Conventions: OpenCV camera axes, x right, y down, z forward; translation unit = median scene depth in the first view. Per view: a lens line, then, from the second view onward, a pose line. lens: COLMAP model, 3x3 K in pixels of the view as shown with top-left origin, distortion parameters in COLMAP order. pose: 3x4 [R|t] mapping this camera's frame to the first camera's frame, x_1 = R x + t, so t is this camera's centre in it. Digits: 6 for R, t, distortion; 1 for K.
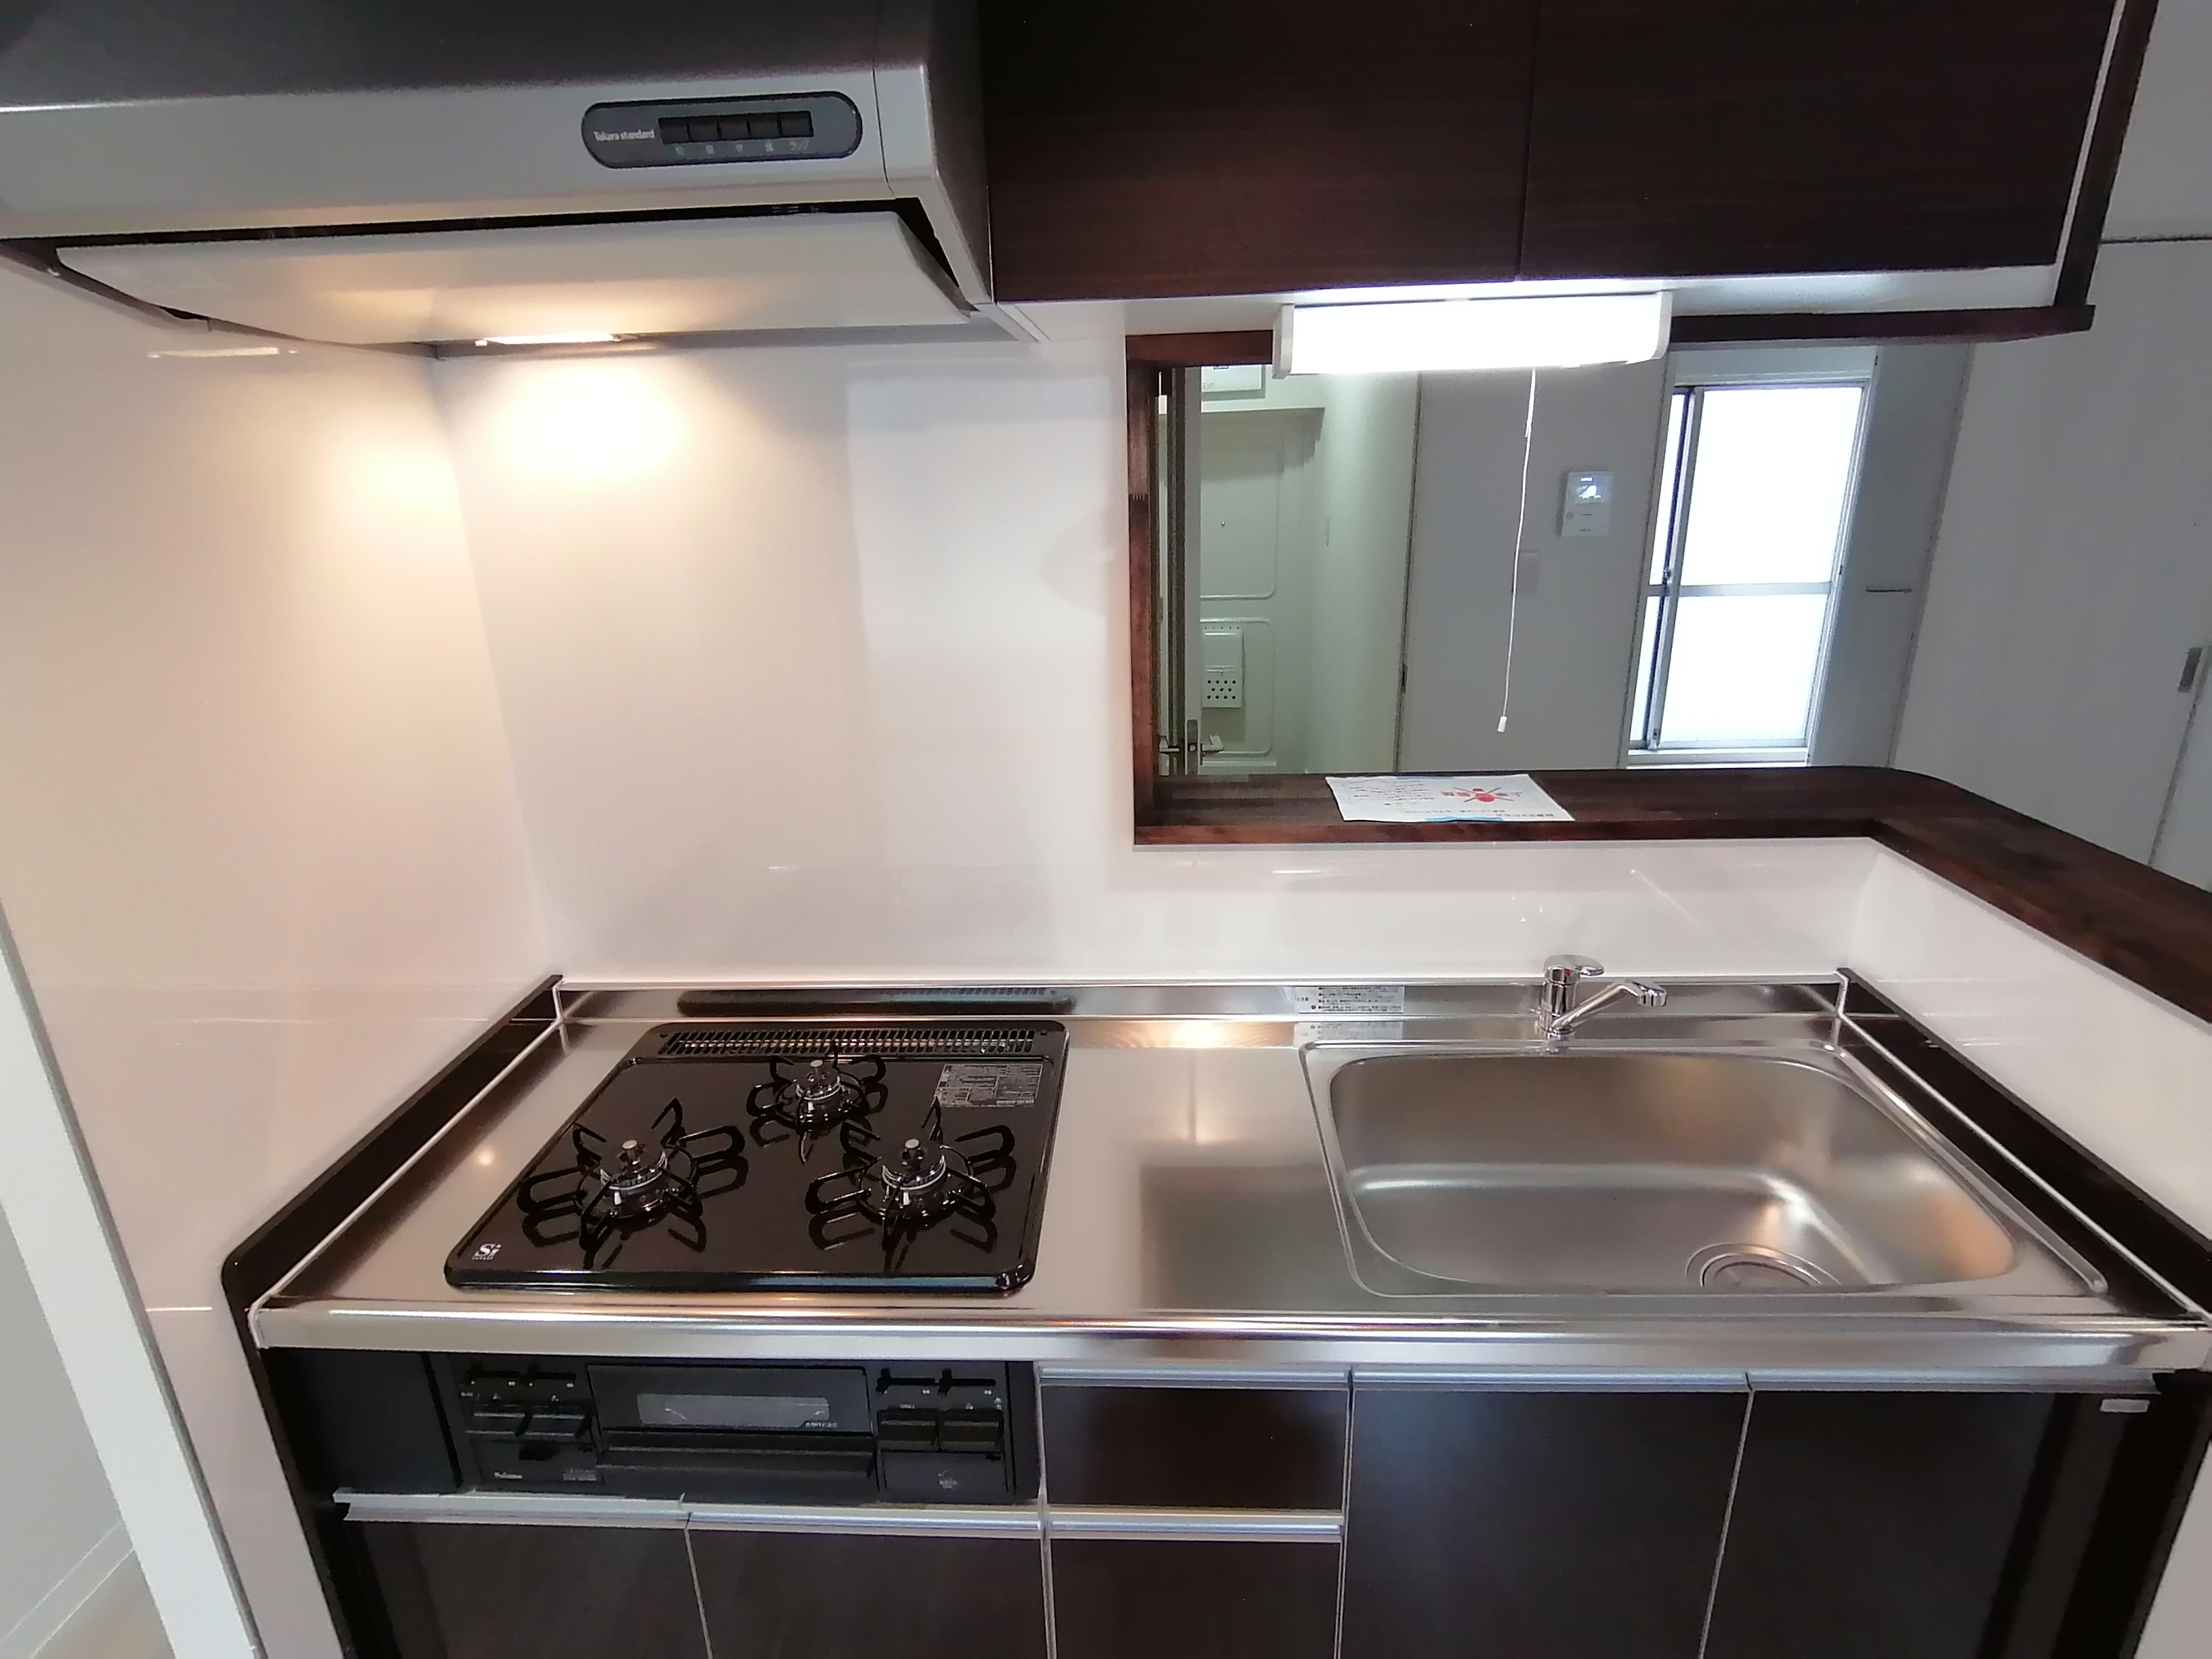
lens RADIAL K [[1097.3, 0, 1105.5], [0, 1097.3, 789.0], [0, 0, 1]] dist [0.036582, -0.029619]
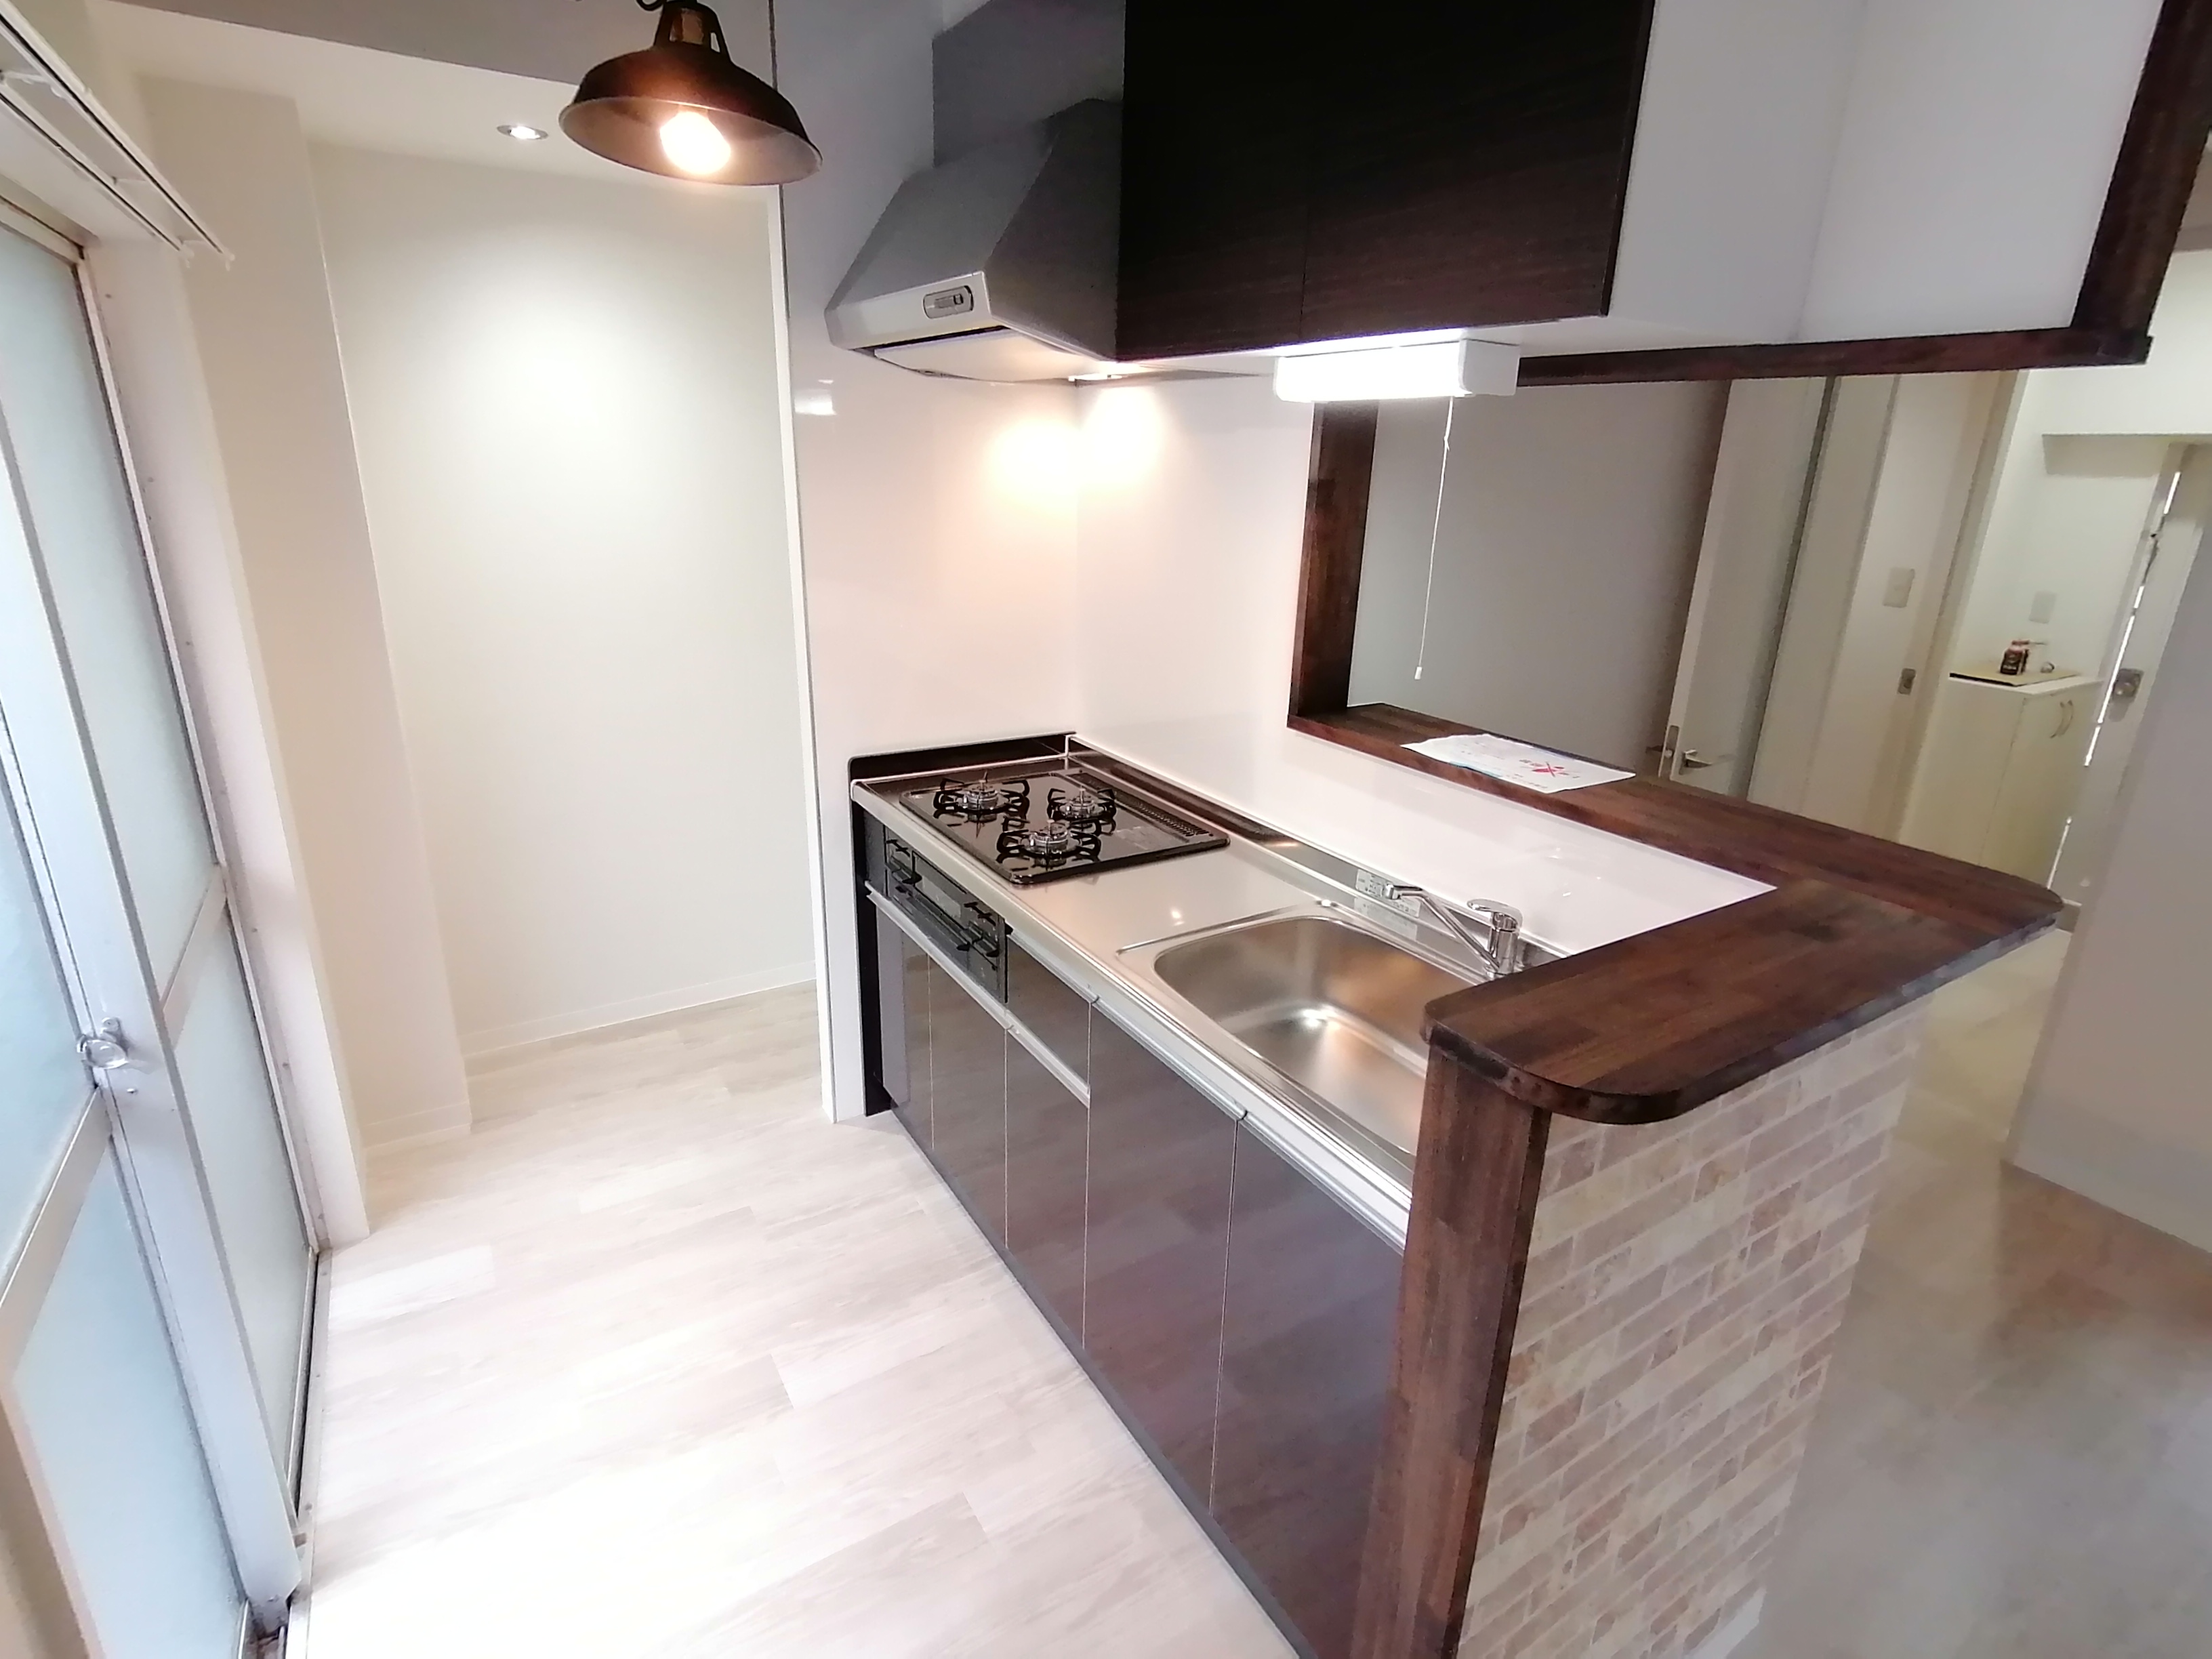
lens RADIAL K [[1097.3, 0, 1105.5], [0, 1097.3, 789.0], [0, 0, 1]] dist [0.036582, -0.029619]
pose [[0.570592, 0.283196, -0.770859, 1.289991], [-0.280588, 0.949401, 0.141097, -0.010275], [0.771813, 0.135785, 0.621182, -0.062688]]
